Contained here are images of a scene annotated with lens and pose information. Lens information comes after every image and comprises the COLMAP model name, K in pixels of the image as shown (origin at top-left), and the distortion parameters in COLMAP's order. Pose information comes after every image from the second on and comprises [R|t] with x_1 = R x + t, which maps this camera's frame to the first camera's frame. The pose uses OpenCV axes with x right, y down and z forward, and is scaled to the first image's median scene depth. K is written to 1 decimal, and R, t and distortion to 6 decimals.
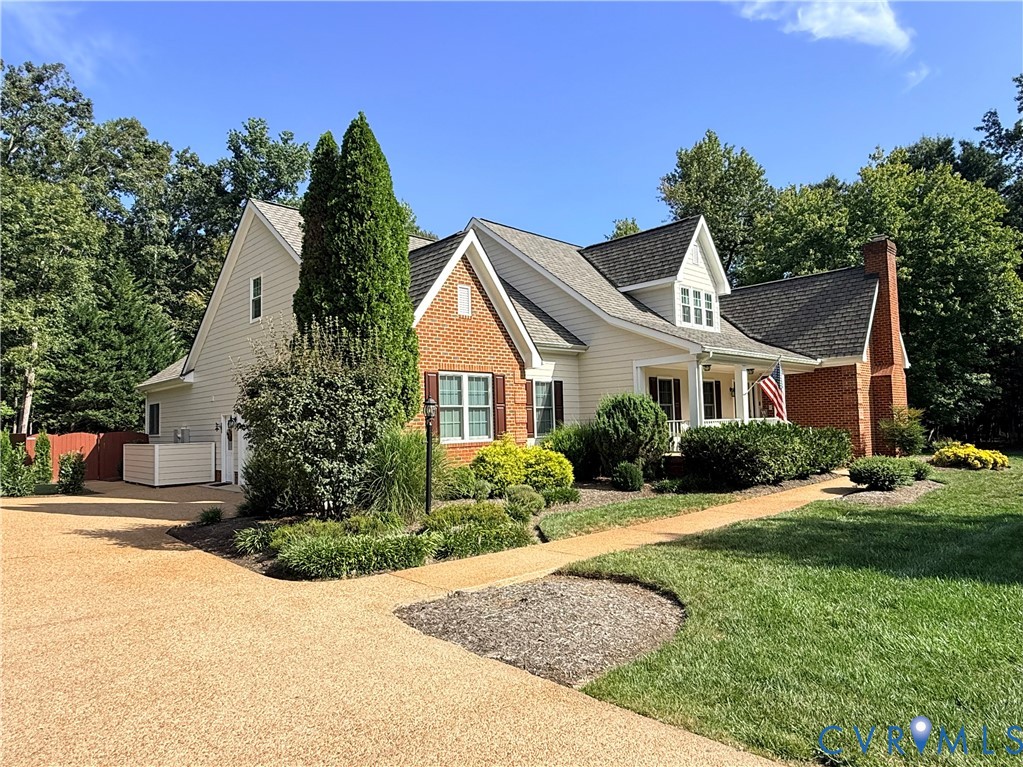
lens RADIAL K [[610.3, 0, 509.5], [0, 610.3, 382.1], [0, 0, 1]] dist [-0.007089, -0.001131]
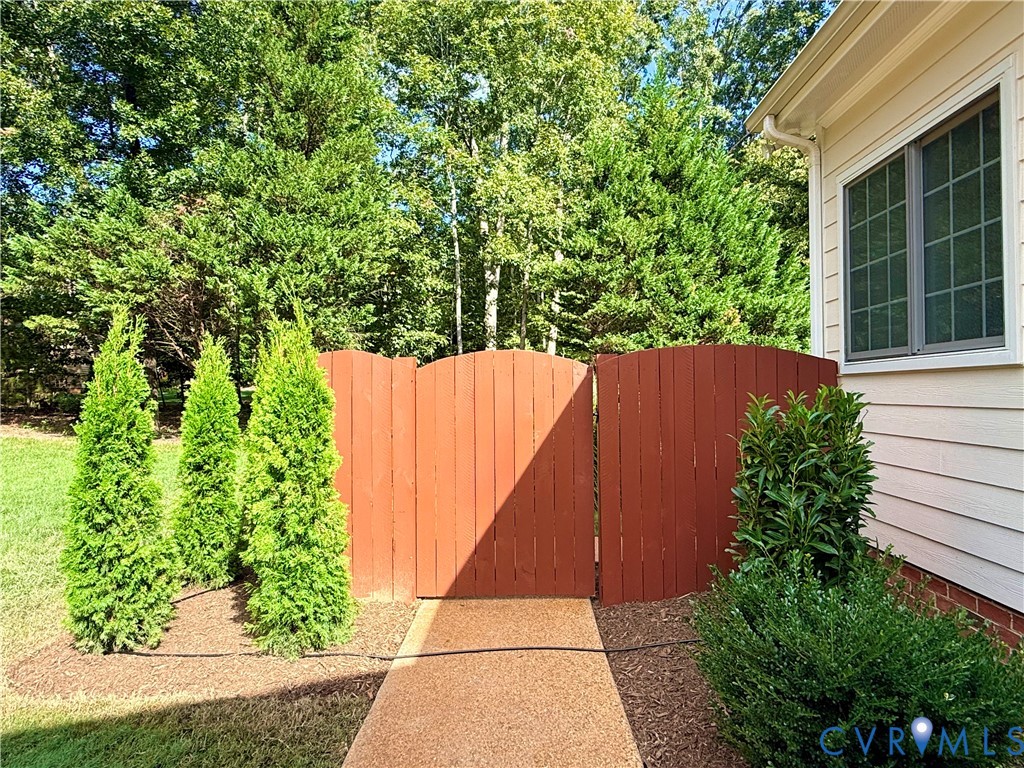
lens RADIAL K [[610.9, 0, 513.2], [0, 610.9, 384.7], [0, 0, 1]] dist [-0.007089, -0.001131]
pose [[0.695159, 0.014384, -0.718712, -0.371049], [0.035740, 0.997872, 0.054540, 0.056315], [0.717967, -0.063601, 0.693166, 0.569060]]
